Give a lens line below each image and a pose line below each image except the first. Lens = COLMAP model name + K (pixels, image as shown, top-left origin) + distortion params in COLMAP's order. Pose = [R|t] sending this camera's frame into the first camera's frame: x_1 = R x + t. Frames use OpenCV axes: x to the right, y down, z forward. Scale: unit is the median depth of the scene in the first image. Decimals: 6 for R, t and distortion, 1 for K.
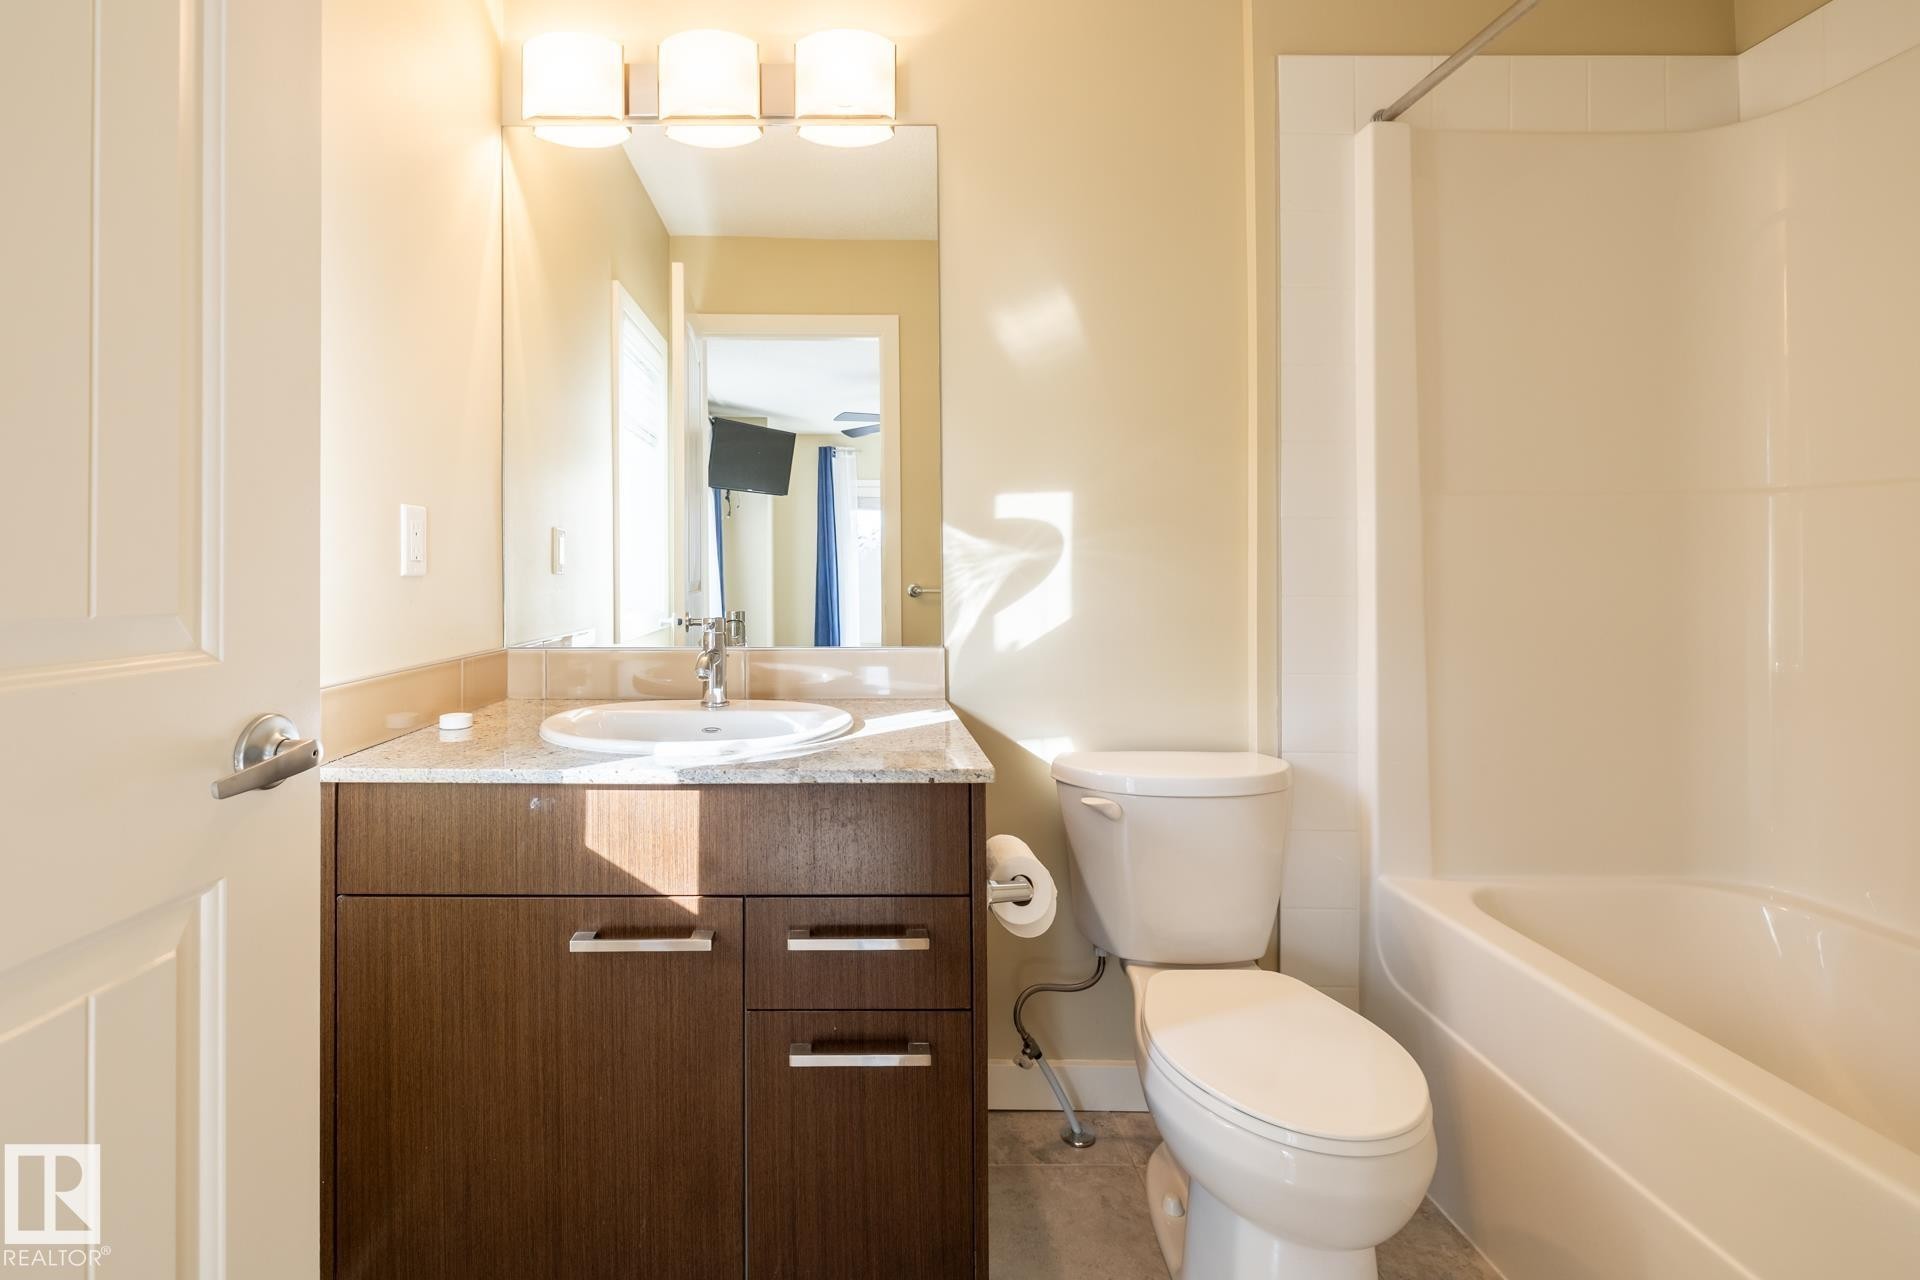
lens RADIAL K [[850.2, 0, 959.9], [0, 850.2, 565.2], [0, 0, 1]] dist [-0.002457, -0.000070]
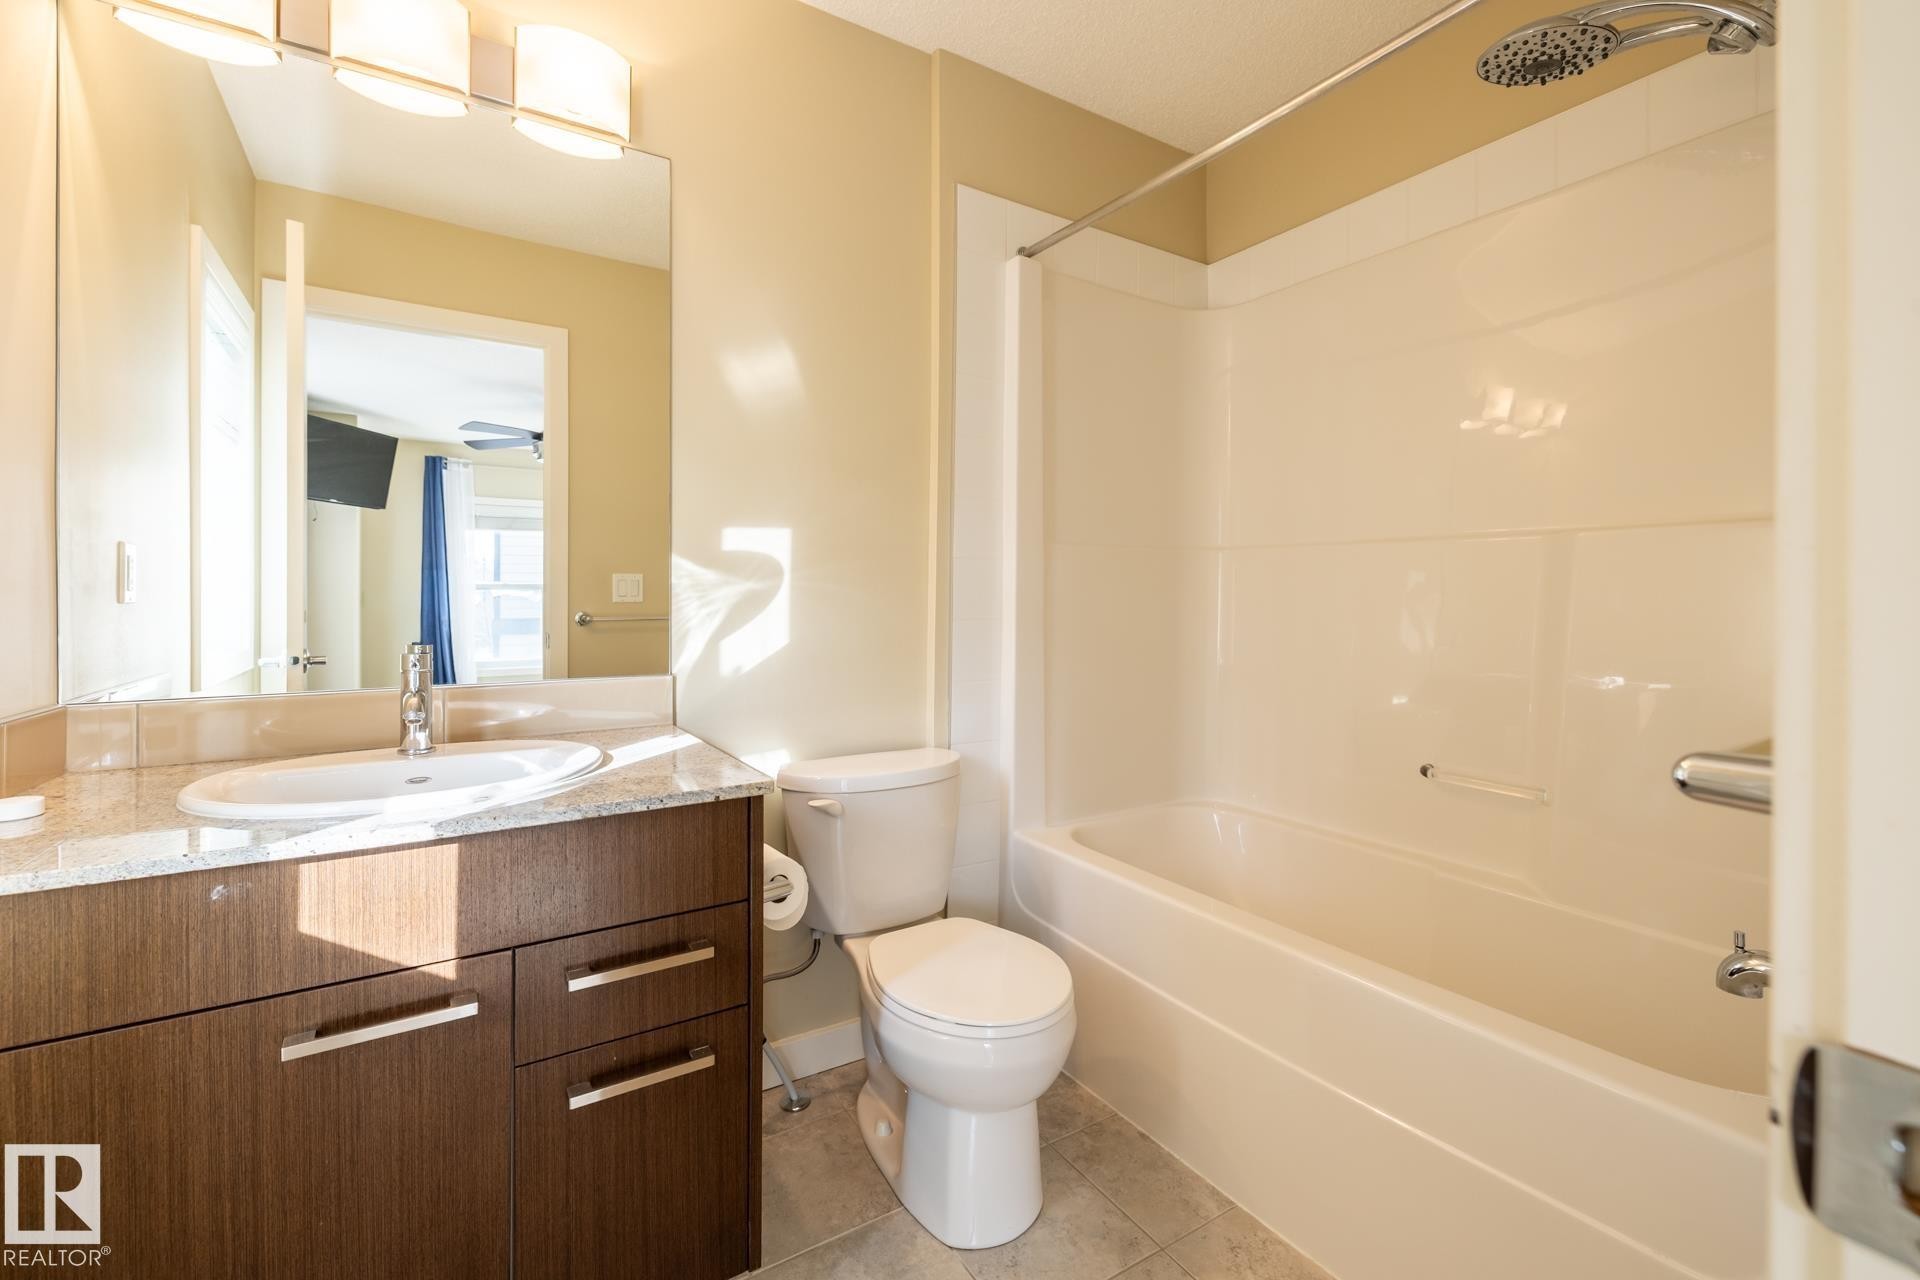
lens RADIAL K [[823.4, 0, 953.4], [0, 823.4, 605.8], [0, 0, 1]] dist [-0.001595, 0.000044]
pose [[0.840005, -0.003911, 0.542565, -0.286123], [-0.007366, 0.999800, 0.018611, -0.007568], [-0.542529, -0.019630, 0.839808, -0.016884]]
